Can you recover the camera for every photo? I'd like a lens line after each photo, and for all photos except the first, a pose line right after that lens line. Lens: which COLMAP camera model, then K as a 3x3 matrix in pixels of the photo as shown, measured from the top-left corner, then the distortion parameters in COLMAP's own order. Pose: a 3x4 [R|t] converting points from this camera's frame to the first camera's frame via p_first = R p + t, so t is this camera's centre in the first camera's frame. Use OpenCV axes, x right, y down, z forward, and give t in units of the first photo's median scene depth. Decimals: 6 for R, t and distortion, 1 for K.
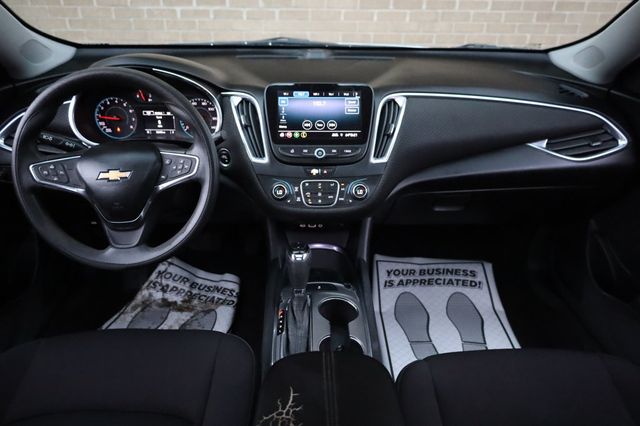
lens RADIAL K [[445.8, 0, 321.0], [0, 445.8, 212.6], [0, 0, 1]] dist [0.004892, 0.000685]
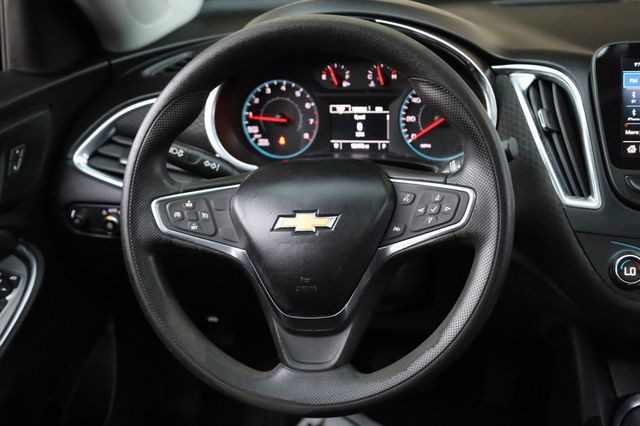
lens RADIAL K [[878.9, 0, 315.4], [0, 878.9, 216.5], [0, 0, 1]] dist [-0.023489, 0.000000]
pose [[0.966333, 0.023193, -0.256249, -0.169065], [-0.054720, 0.991671, -0.116596, 0.020860], [0.251410, 0.126693, 0.959553, 0.043435]]
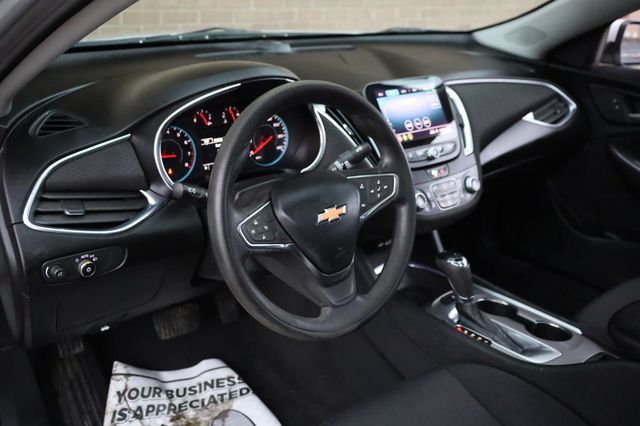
lens RADIAL K [[652.3, 0, 317.3], [0, 652.3, 212.3], [0, 0, 1]] dist [0.026351, 0.000000]
pose [[0.762175, -0.210071, 0.612340, -1.013691], [0.250192, 0.967976, 0.020664, -0.099697], [-0.597071, 0.137453, 0.790325, 0.089417]]
